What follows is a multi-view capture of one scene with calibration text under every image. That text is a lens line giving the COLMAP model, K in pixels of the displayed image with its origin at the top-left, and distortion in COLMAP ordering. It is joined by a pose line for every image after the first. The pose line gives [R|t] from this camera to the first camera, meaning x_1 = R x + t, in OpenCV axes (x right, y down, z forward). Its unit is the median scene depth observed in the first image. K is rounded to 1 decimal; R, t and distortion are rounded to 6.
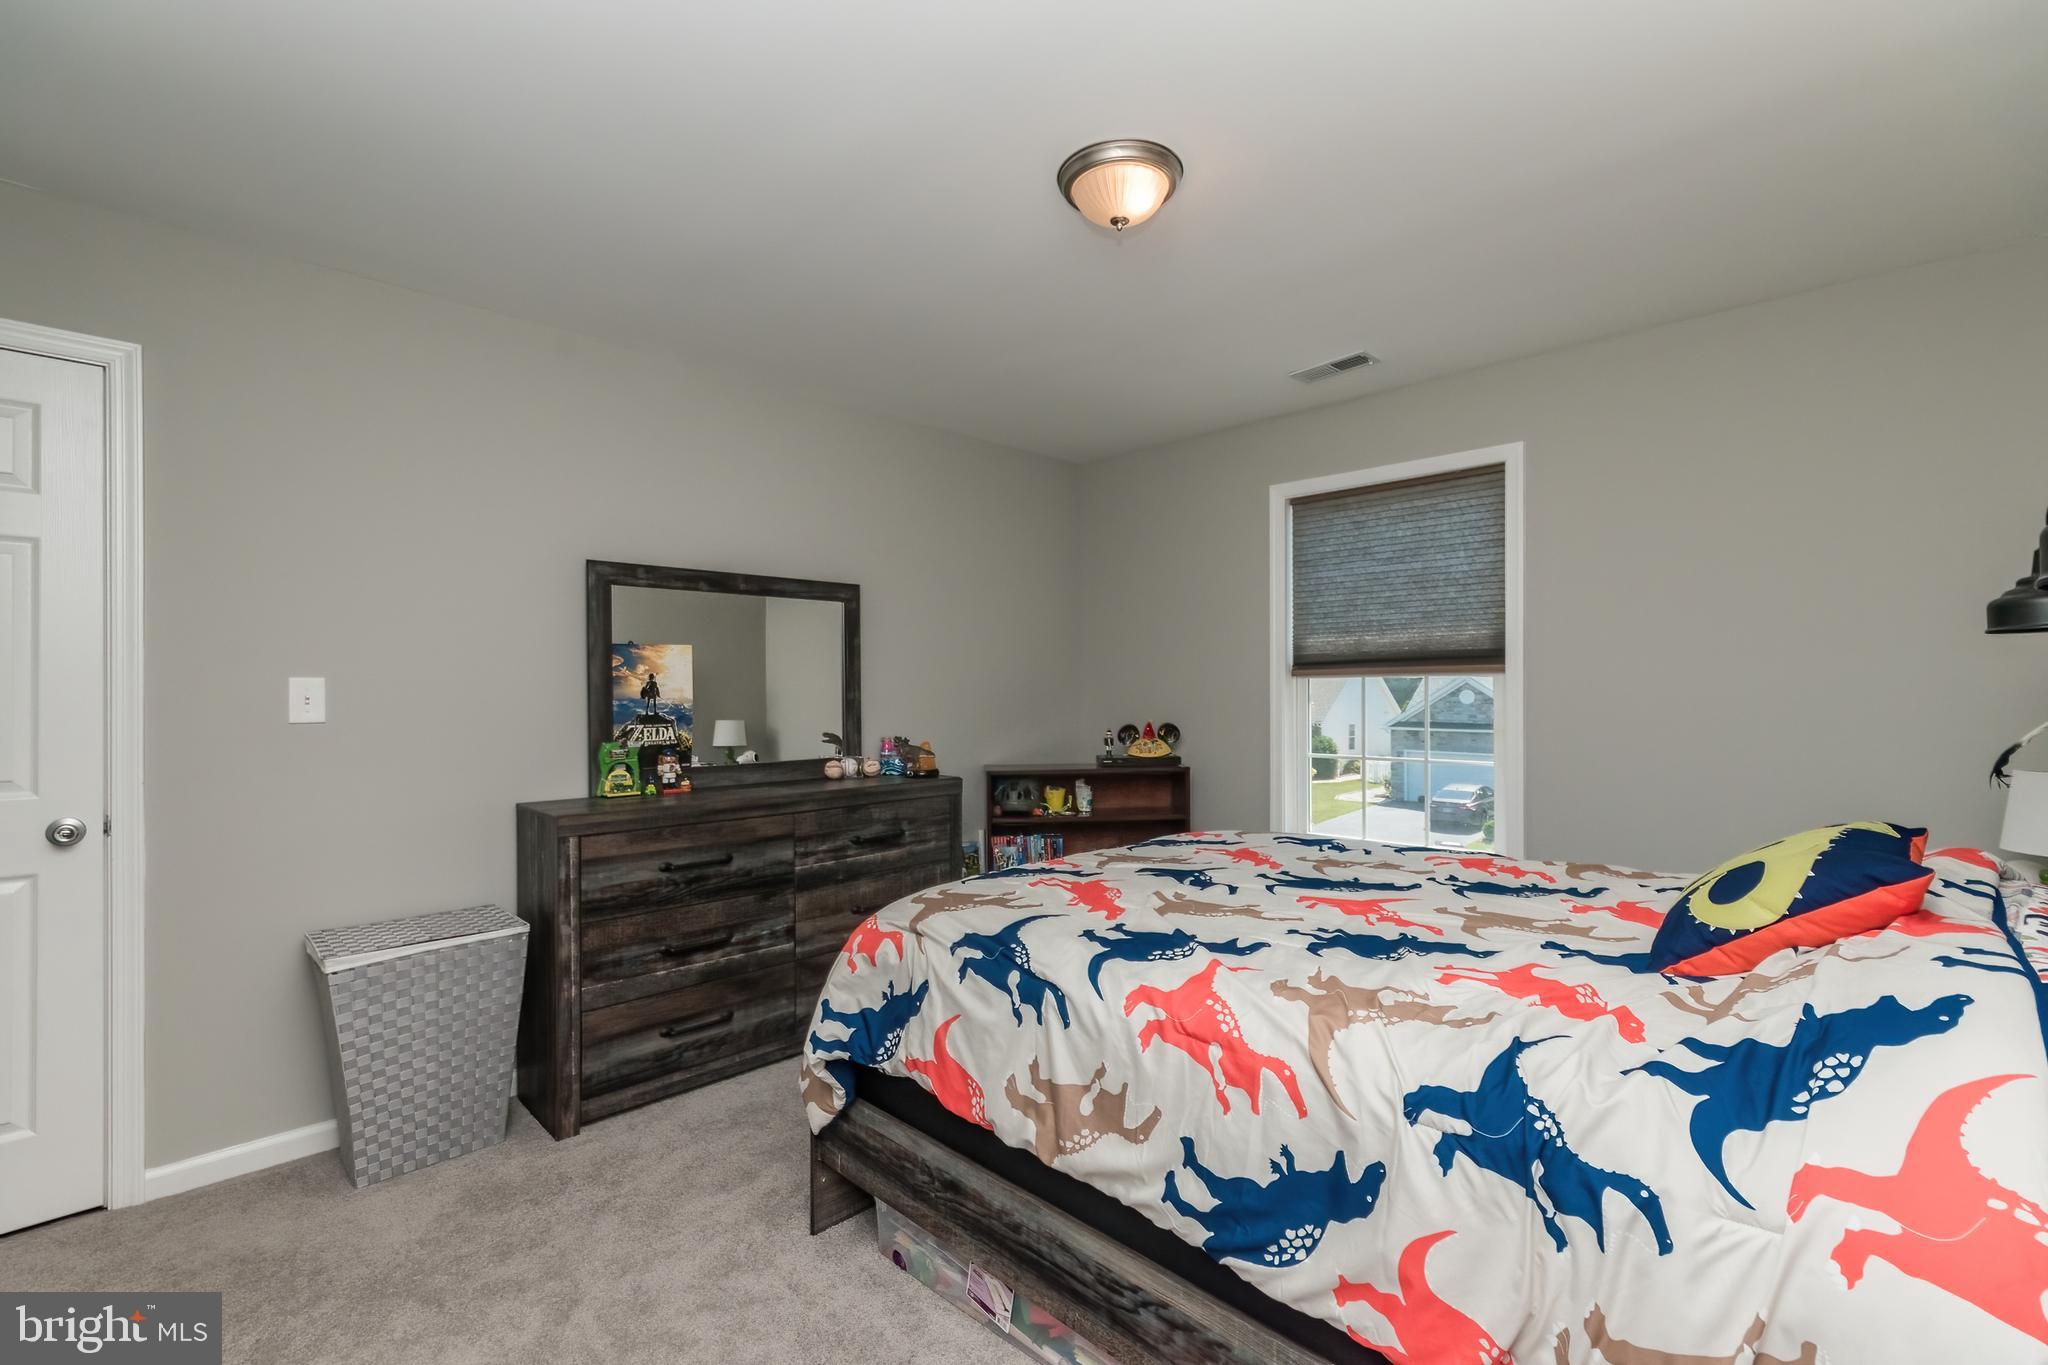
lens RADIAL K [[905.6, 0, 1023.5], [0, 905.6, 696.6], [0, 0, 1]] dist [0.006727, -0.000633]
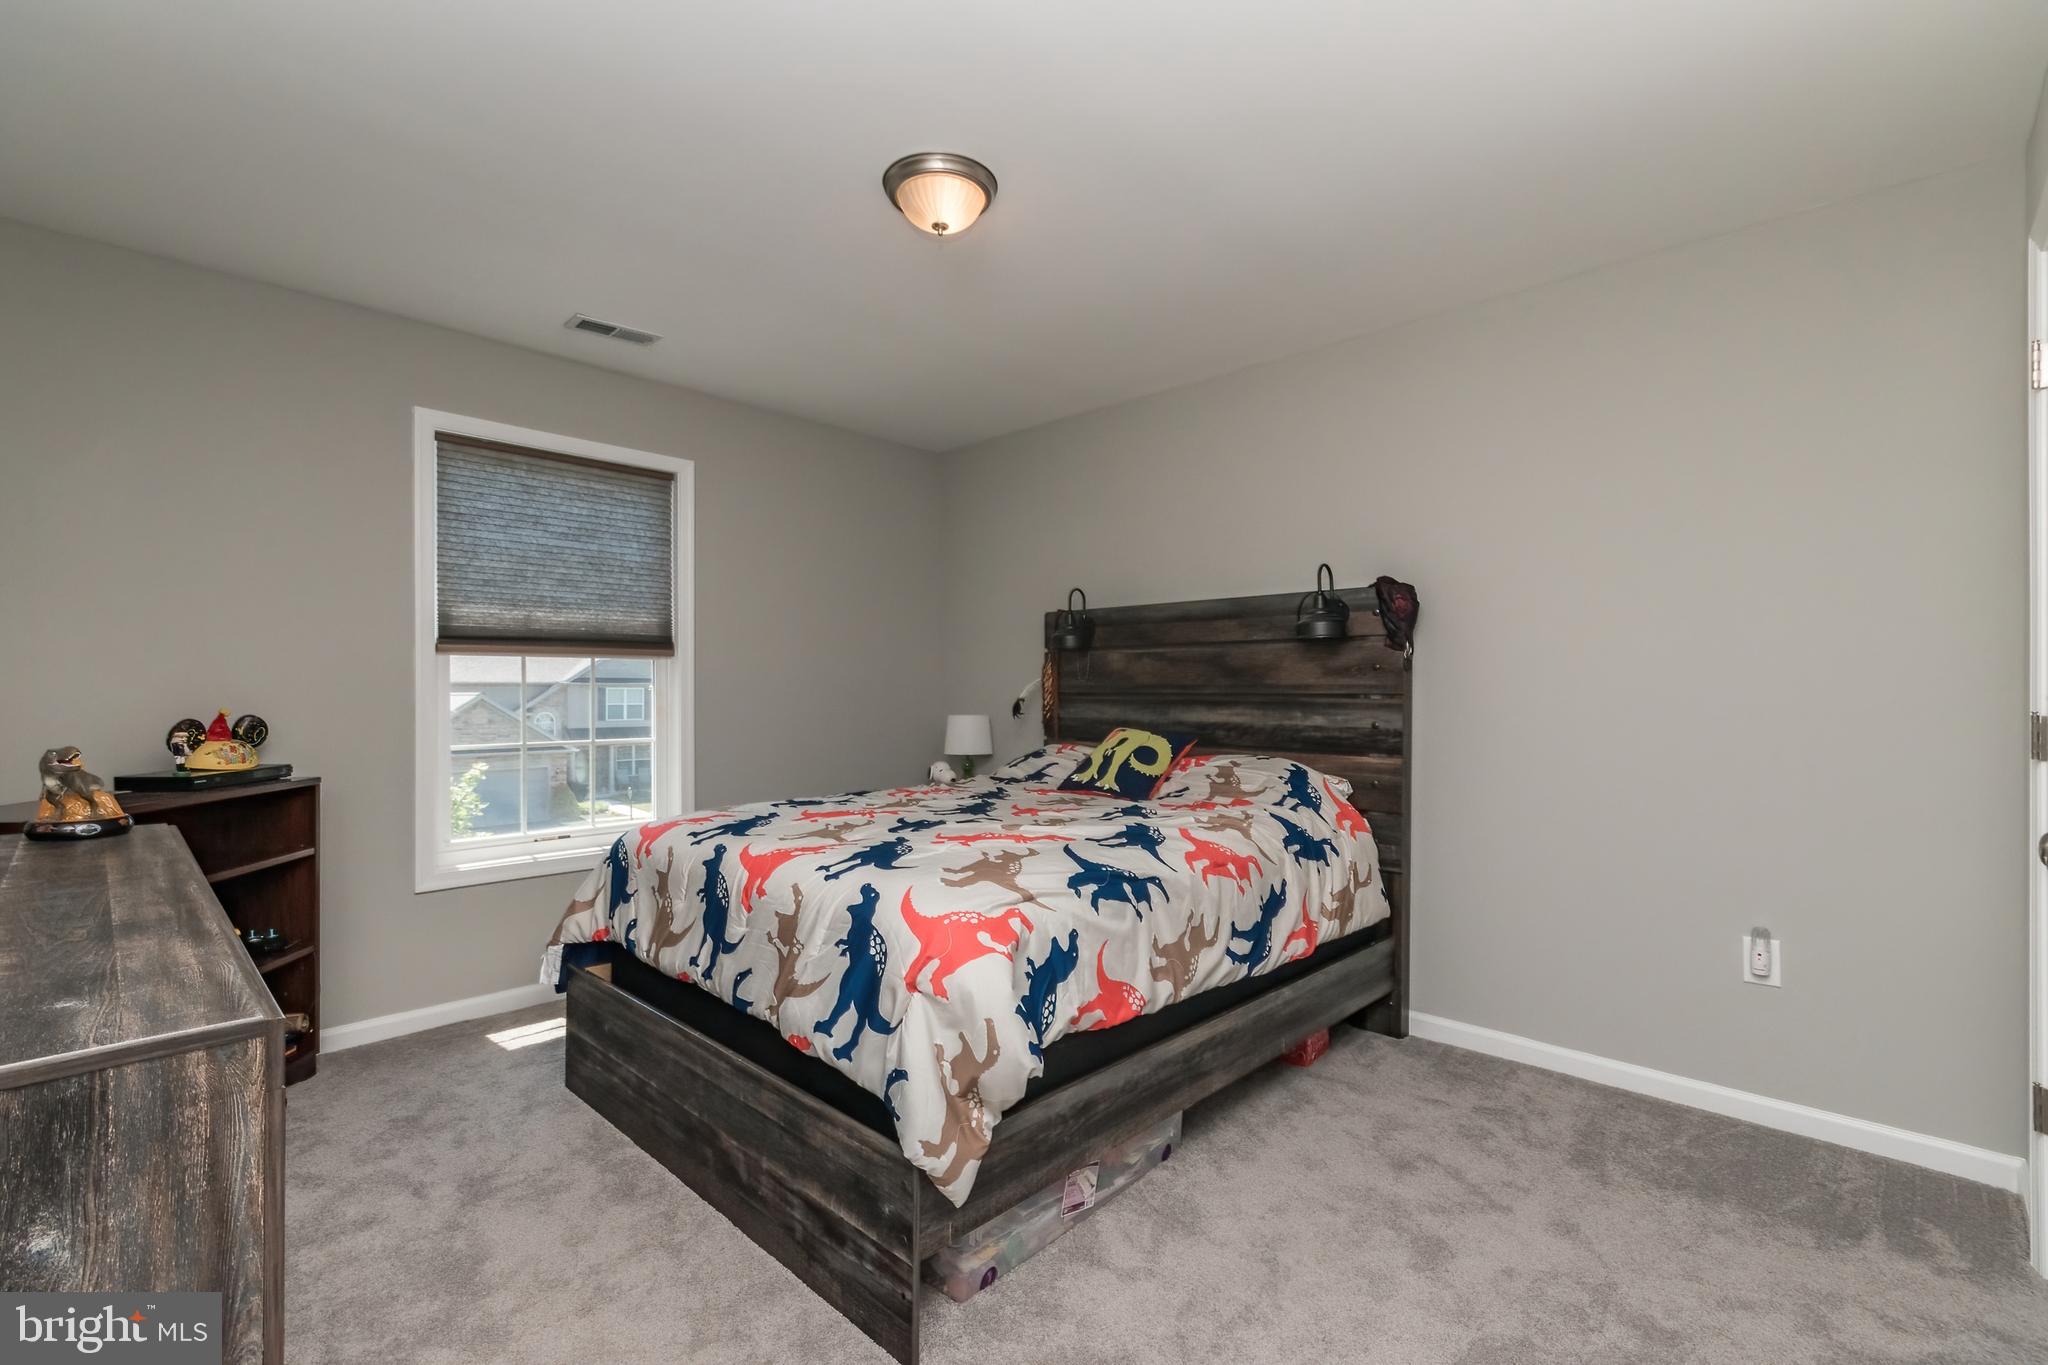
lens RADIAL K [[905.6, 0, 1032.3], [0, 905.6, 691.6], [0, 0, 1]] dist [0.006727, -0.000633]
pose [[-0.024825, 0.003150, 0.999687, -0.580469], [0.005620, 0.999980, -0.003011, 0.020927], [-0.999676, 0.005543, -0.024842, 0.541251]]
